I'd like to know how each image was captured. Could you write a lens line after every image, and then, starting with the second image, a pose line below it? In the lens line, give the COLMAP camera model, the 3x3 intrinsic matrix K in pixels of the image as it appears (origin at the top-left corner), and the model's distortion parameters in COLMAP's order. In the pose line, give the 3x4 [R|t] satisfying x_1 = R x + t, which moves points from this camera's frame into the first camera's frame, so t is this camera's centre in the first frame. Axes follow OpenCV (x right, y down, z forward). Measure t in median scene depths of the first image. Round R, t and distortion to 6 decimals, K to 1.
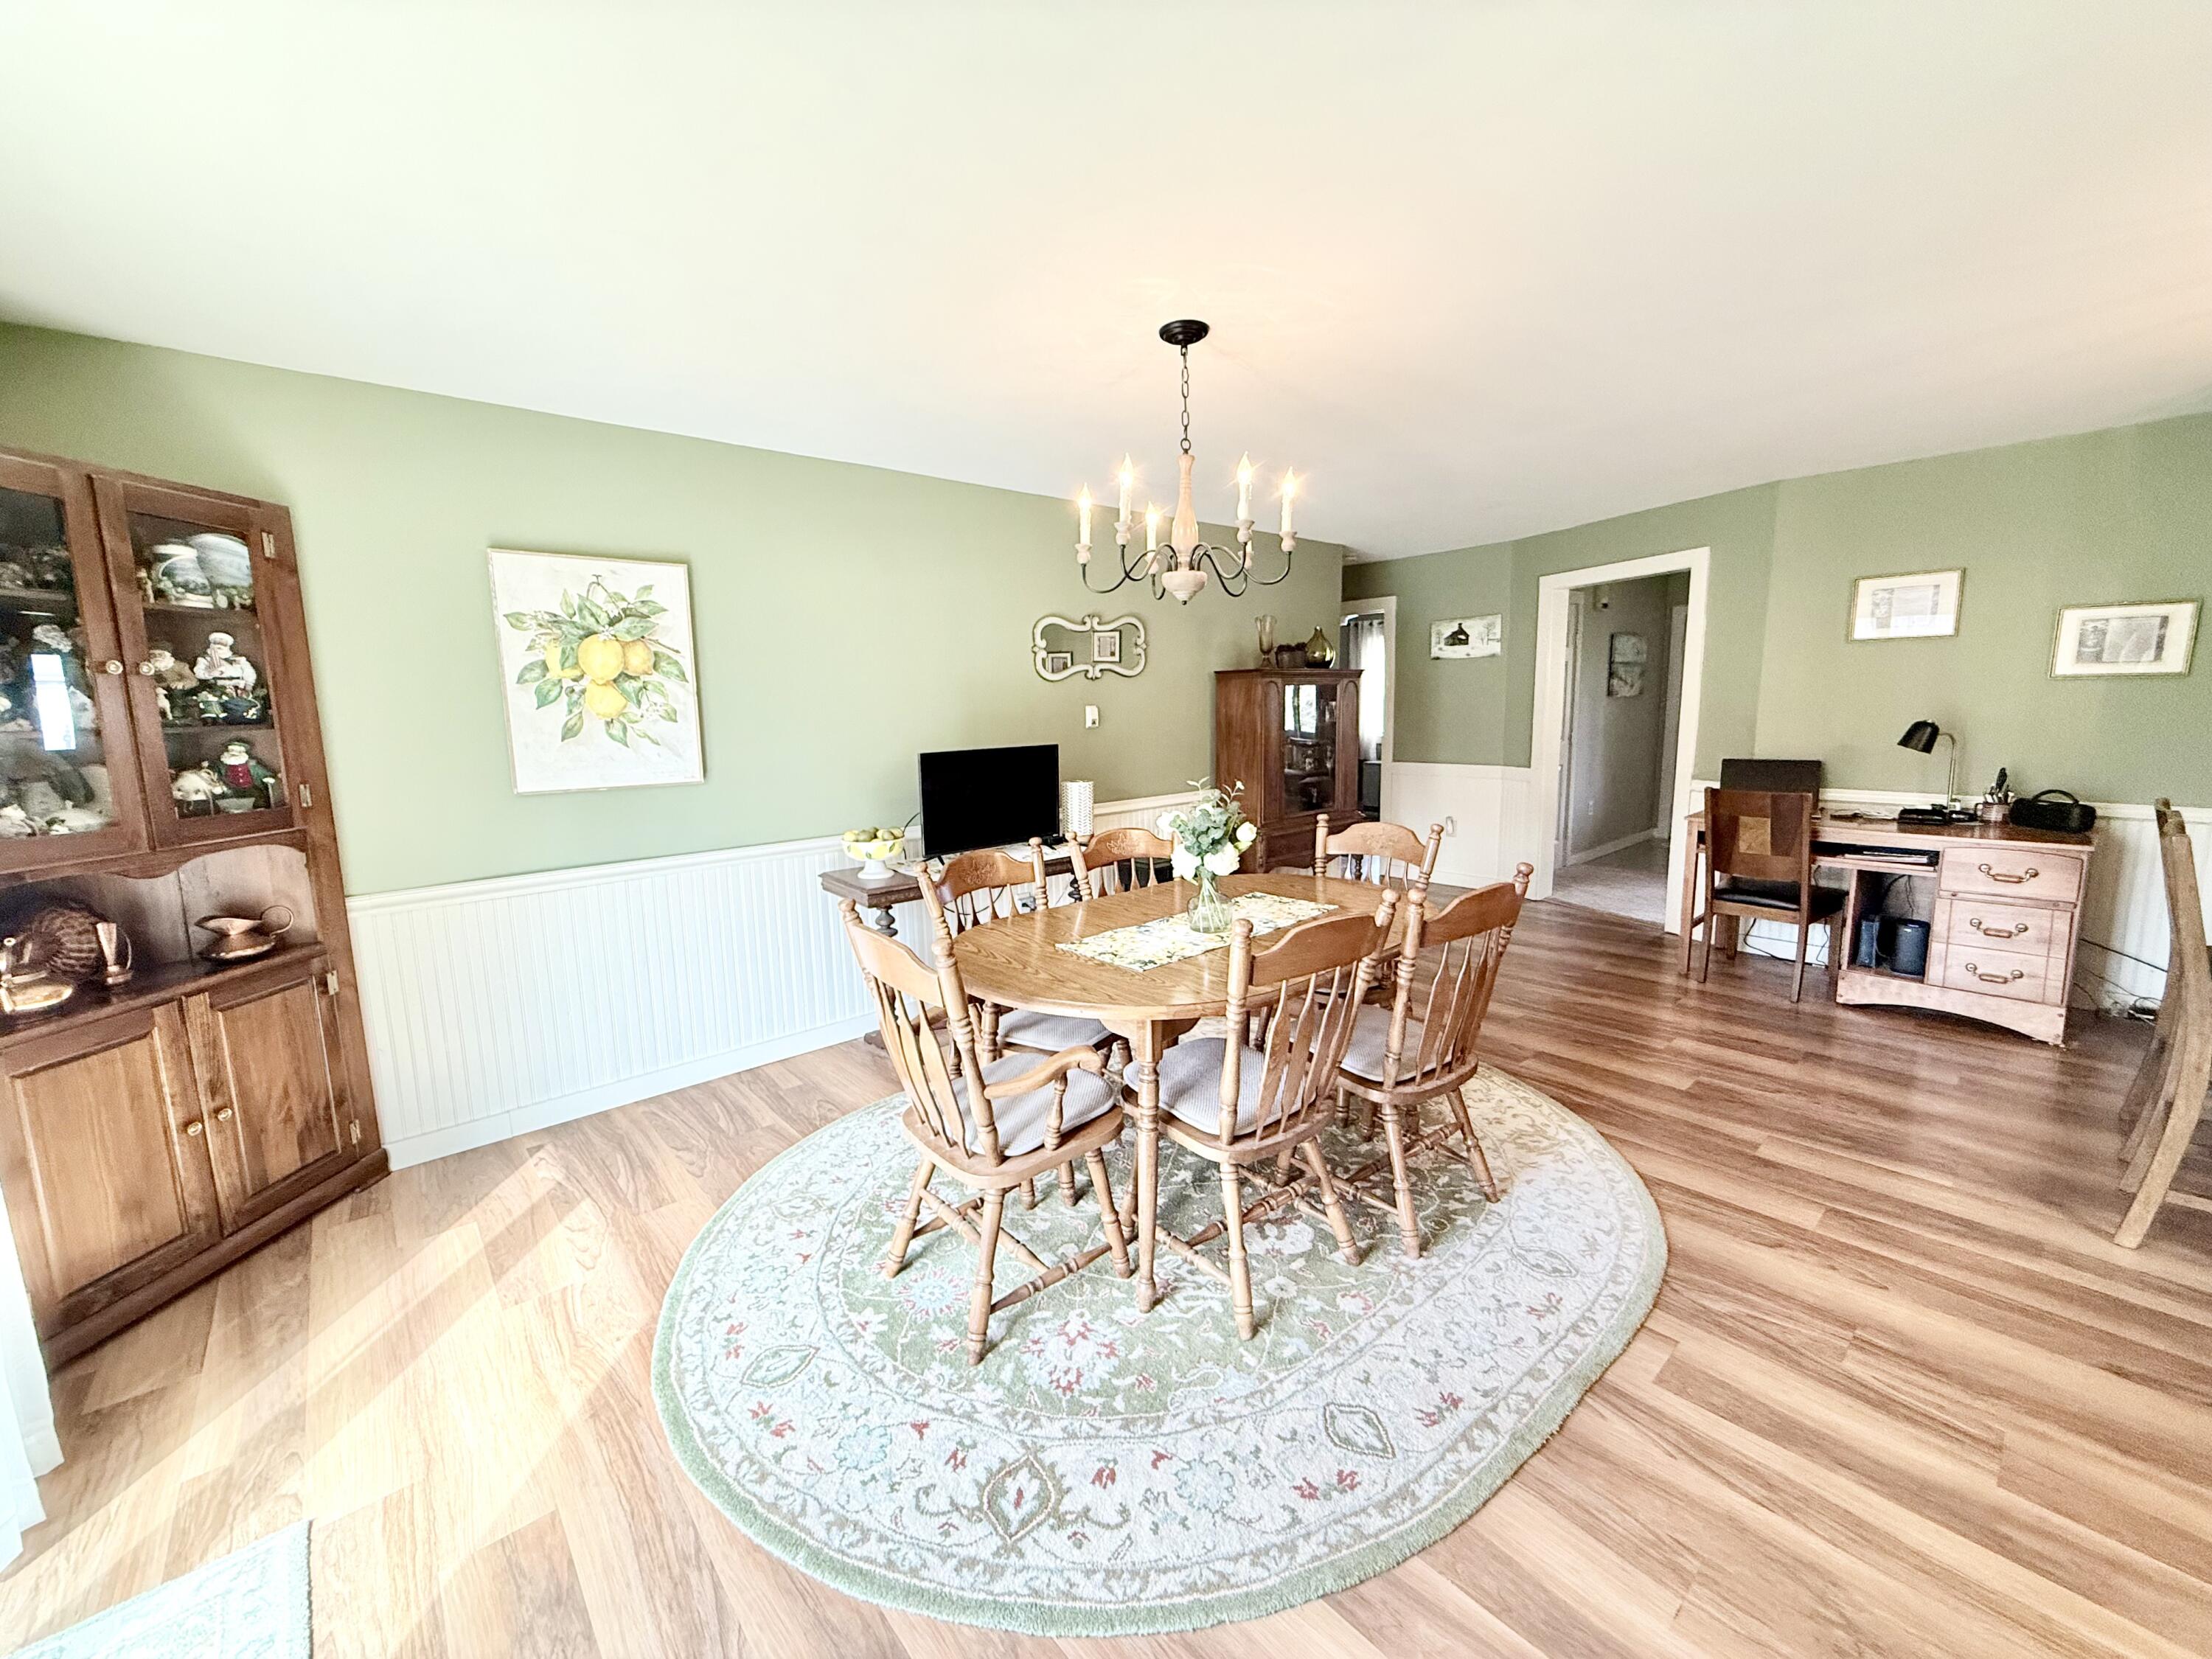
lens RADIAL K [[887.9, 0, 1099.4], [0, 887.9, 826.8], [0, 0, 1]] dist [0.004922, -0.000029]
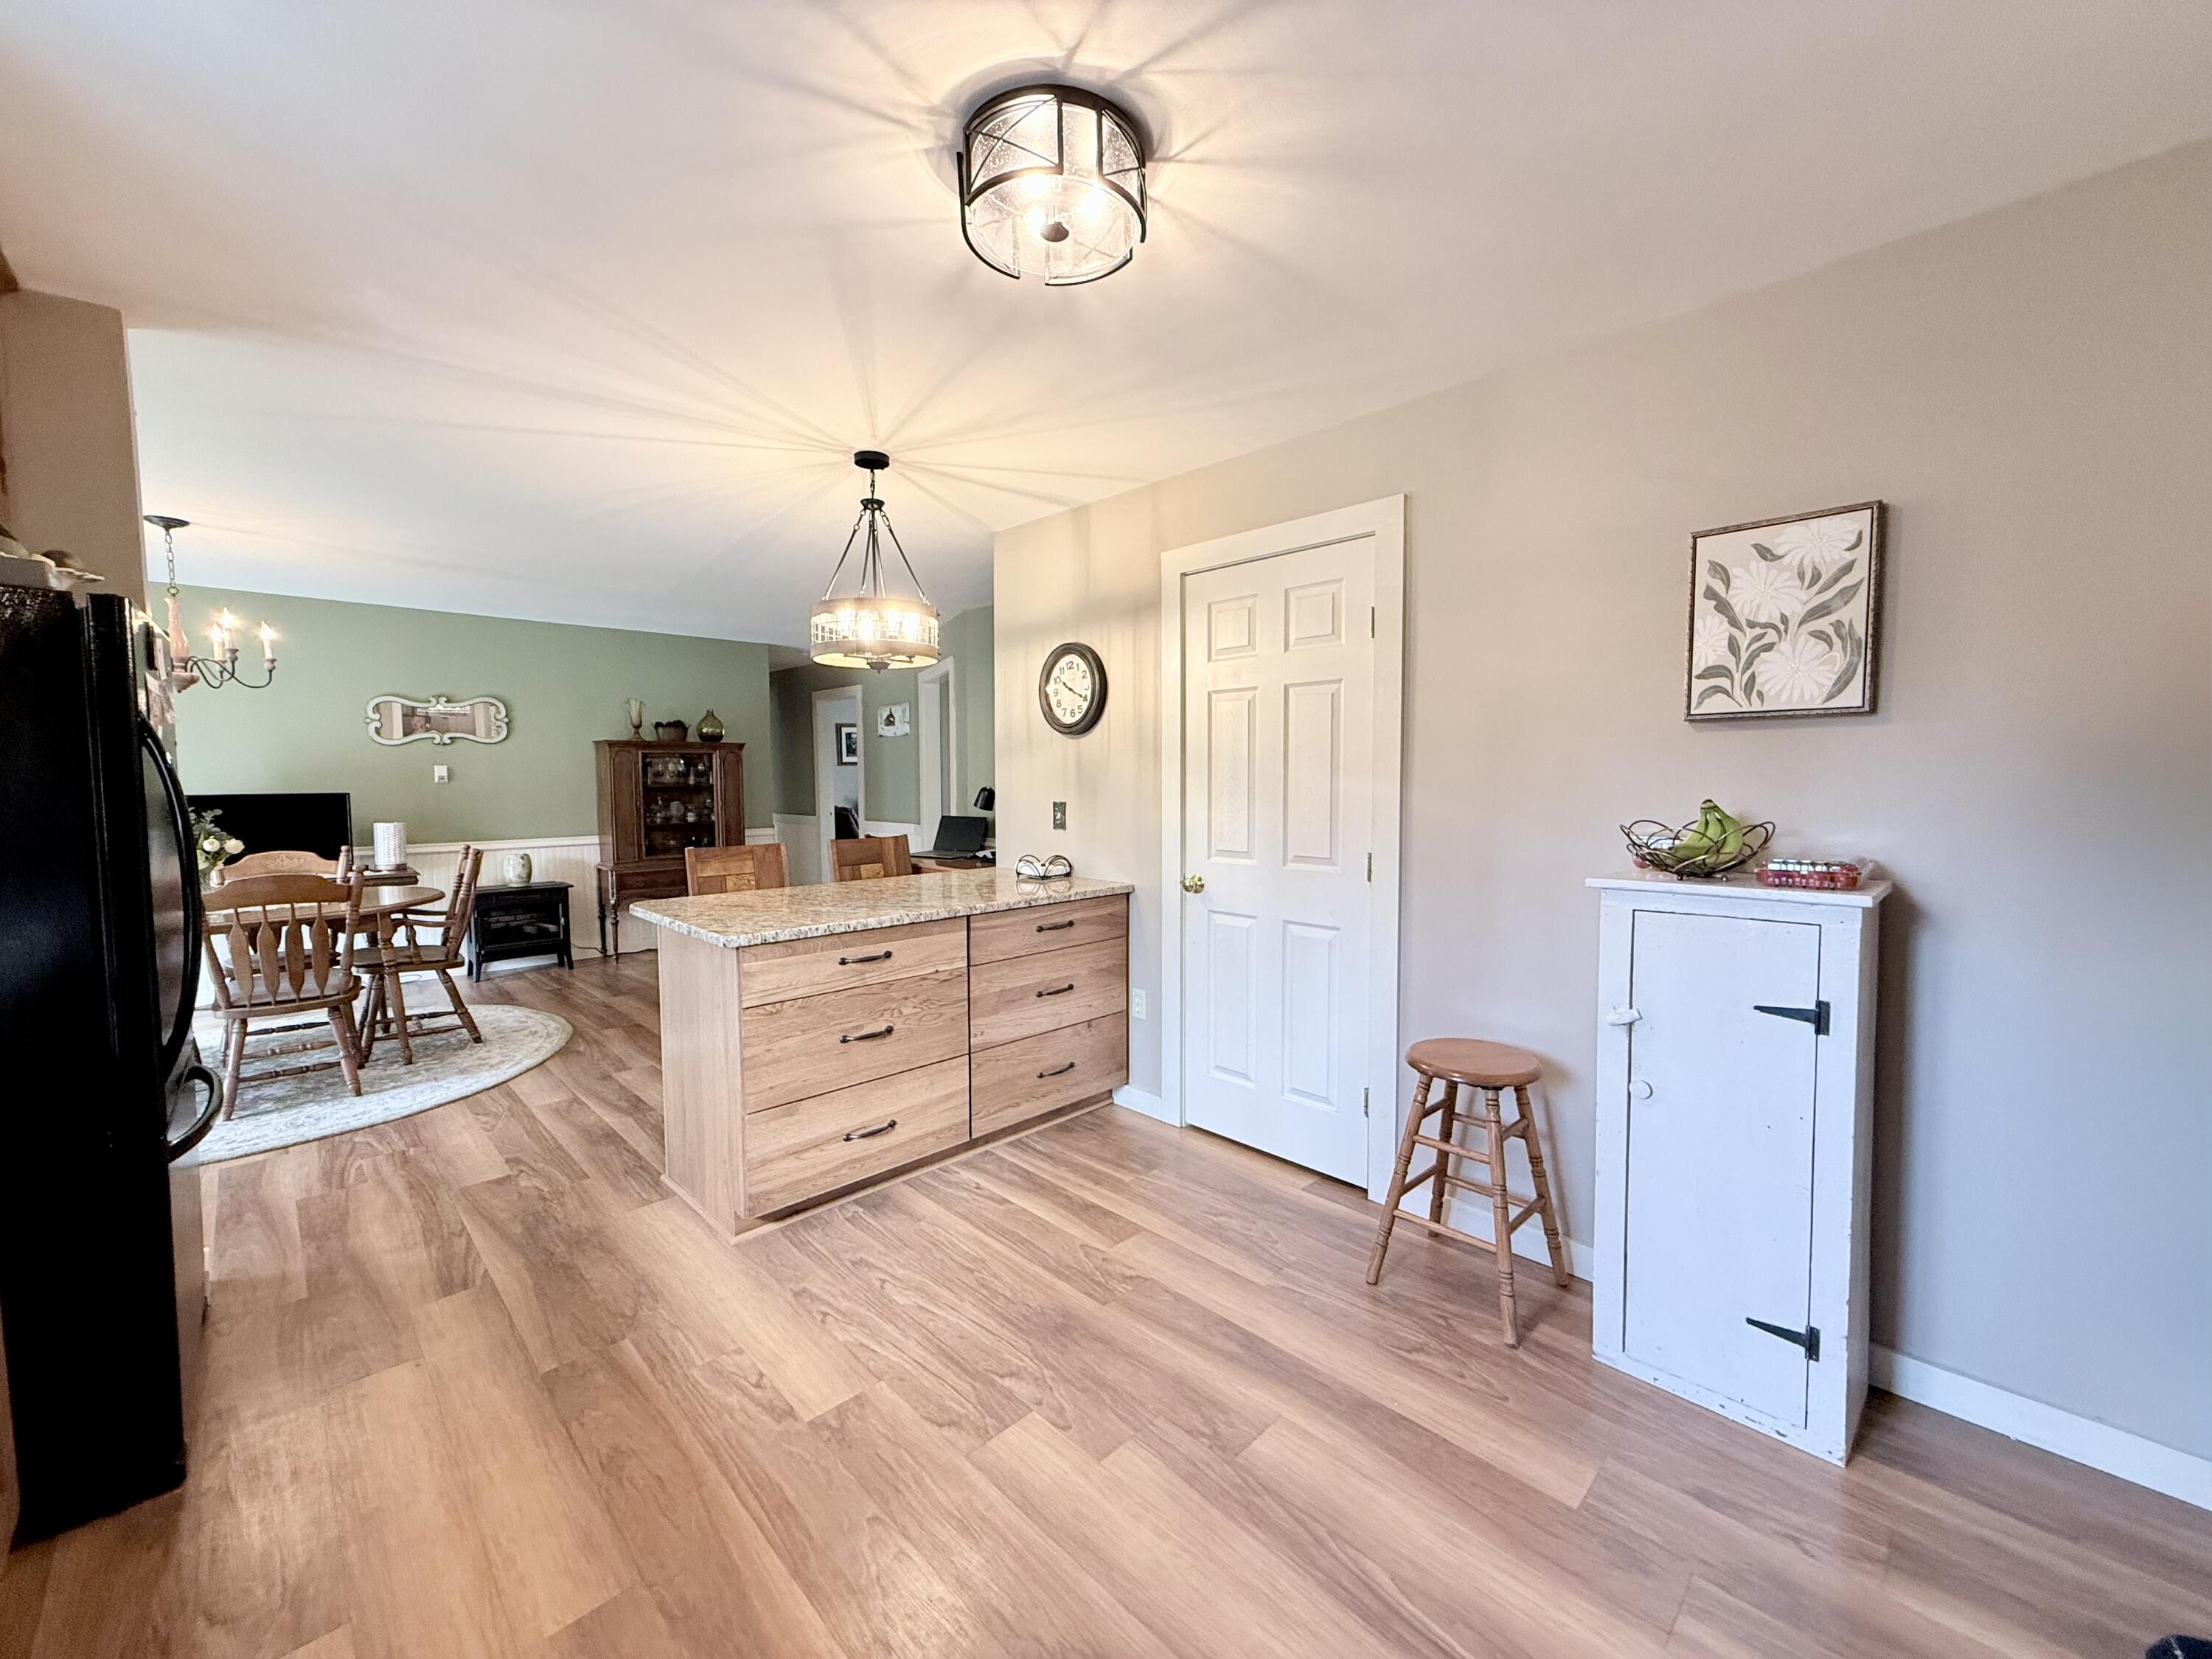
lens RADIAL K [[887.9, 0, 1094.9], [0, 887.9, 829.3], [0, 0, 1]] dist [0.004922, -0.000029]
pose [[0.998550, 0.009453, 0.052988, 1.239493], [-0.004736, 0.996070, -0.088441, 0.086621], [-0.053616, 0.088062, 0.994671, -0.430507]]
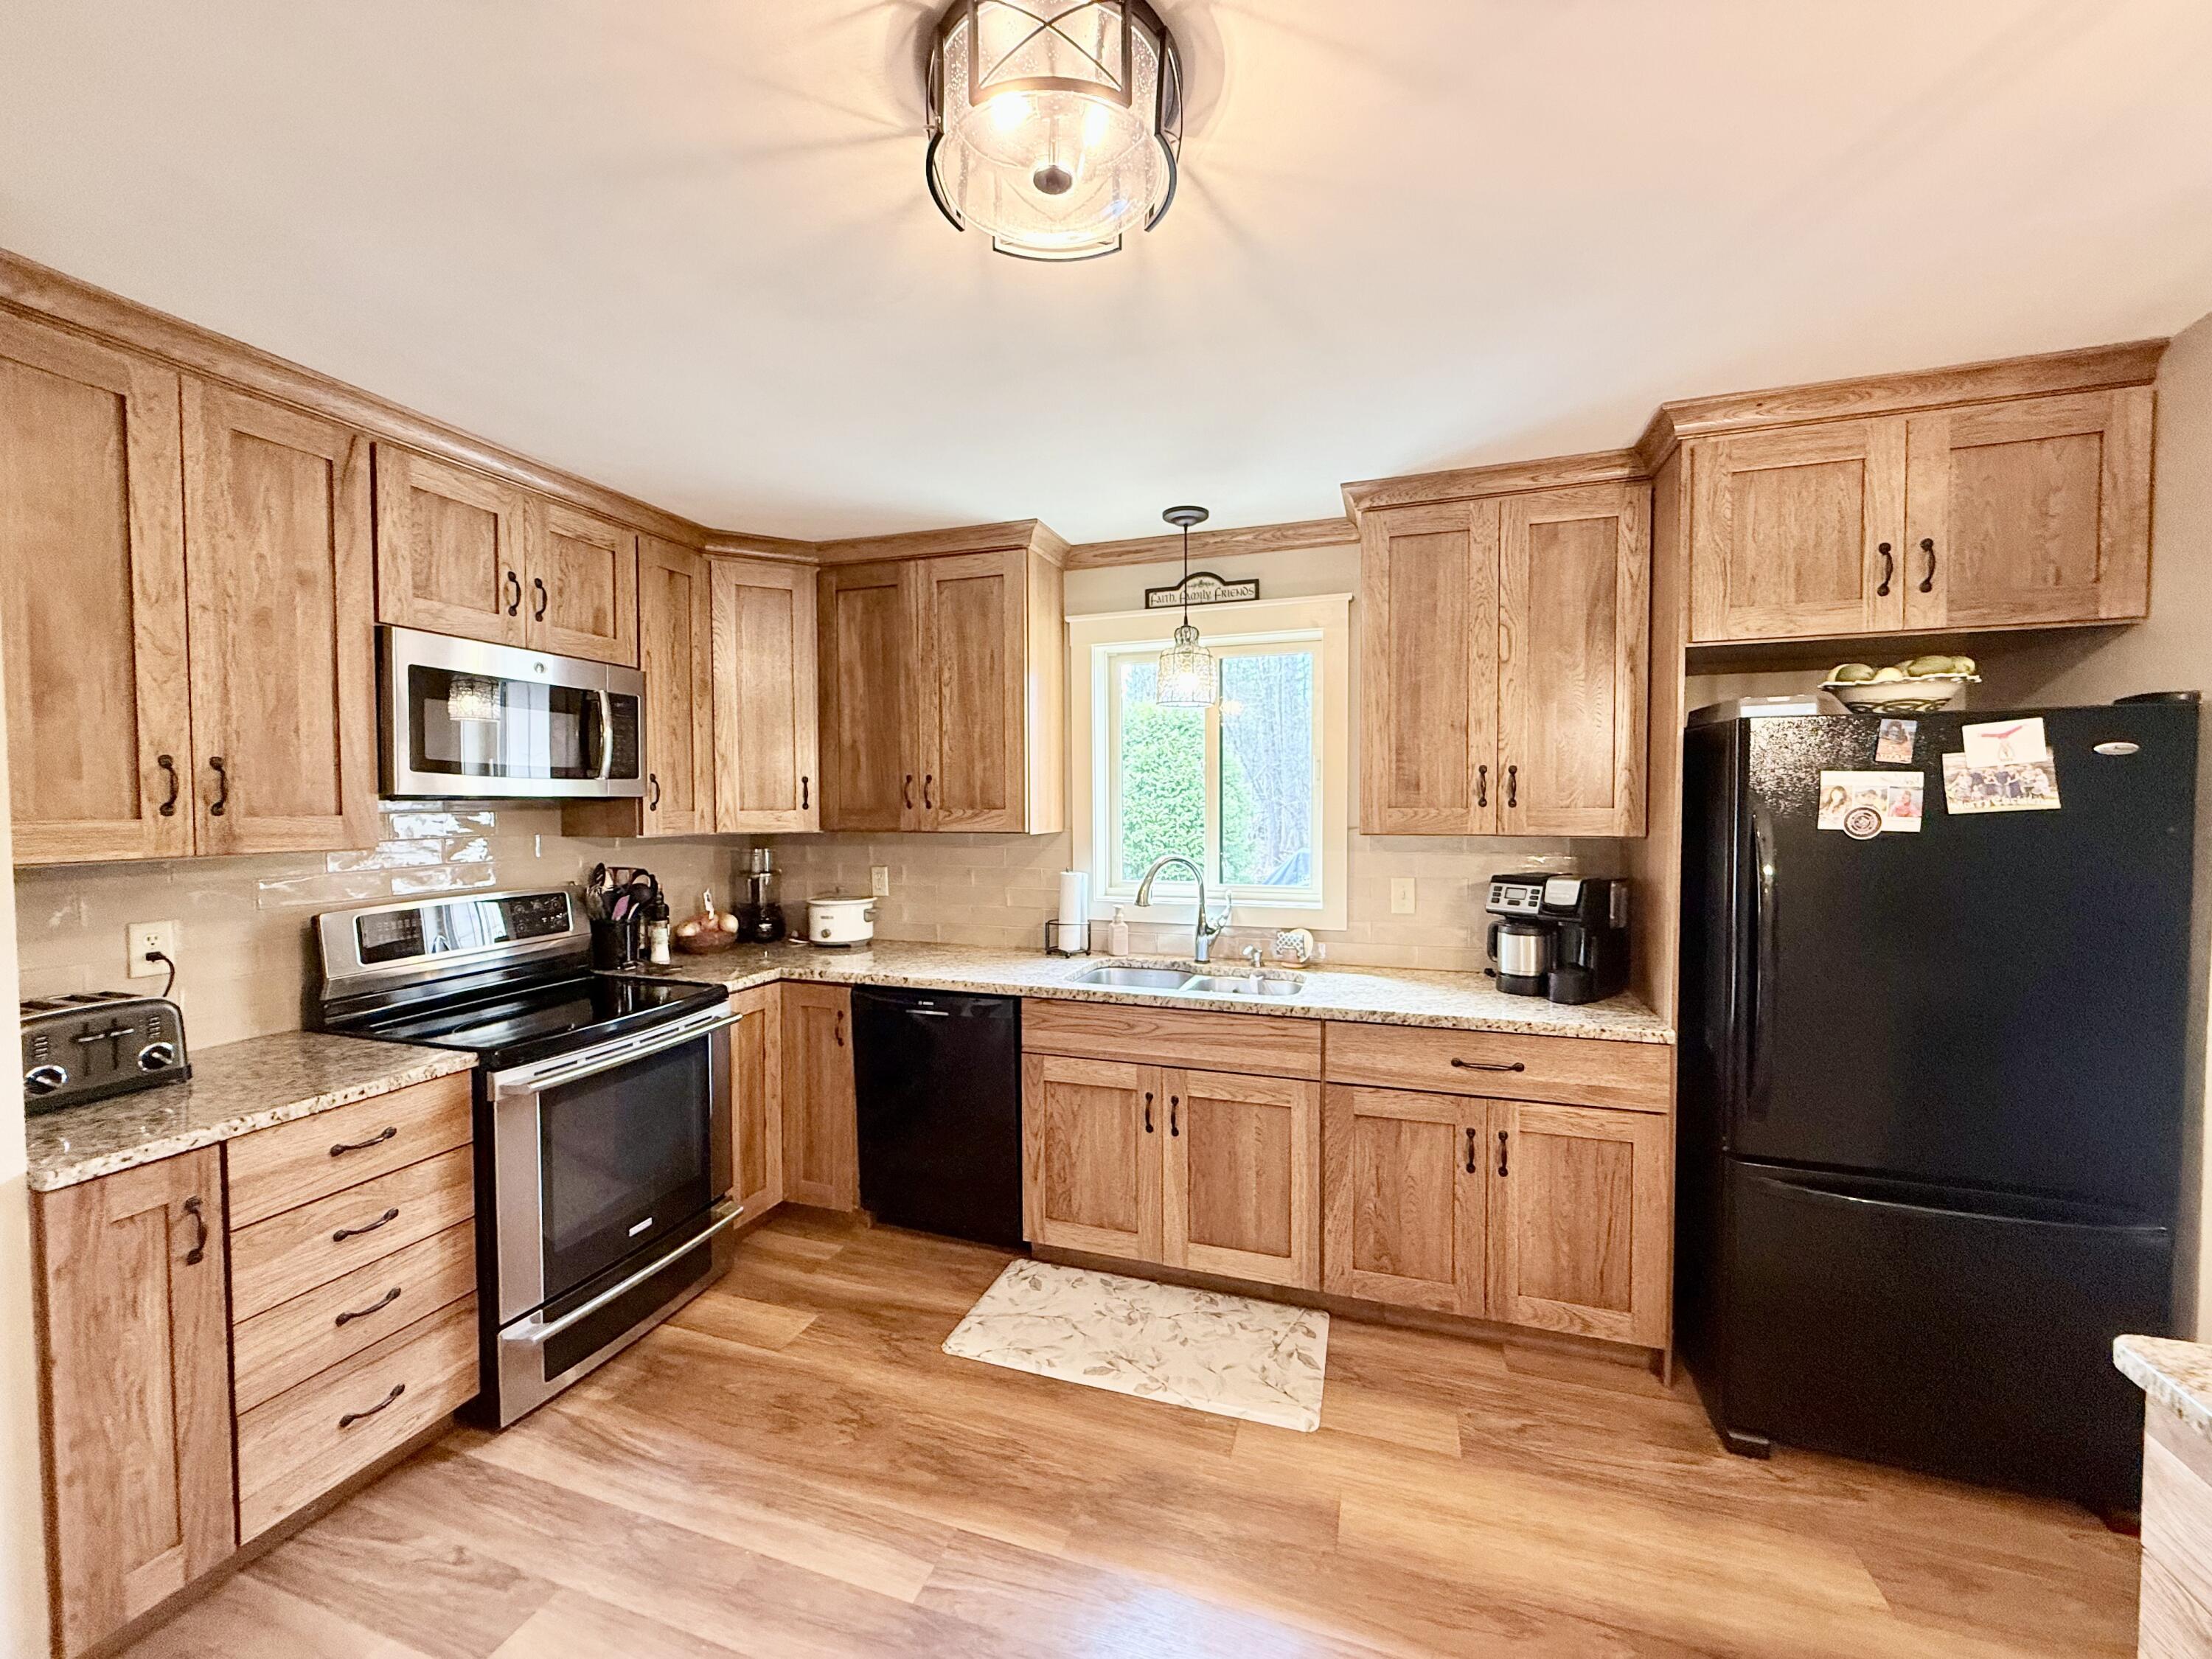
lens RADIAL K [[887.9, 0, 1109.6], [0, 887.9, 827.6], [0, 0, 1]] dist [0.004922, -0.000029]
pose [[-0.866357, 0.038026, -0.497976, 1.412756], [-0.056292, 0.983308, 0.173022, -0.095809], [0.496243, 0.177931, -0.849755, 0.426122]]
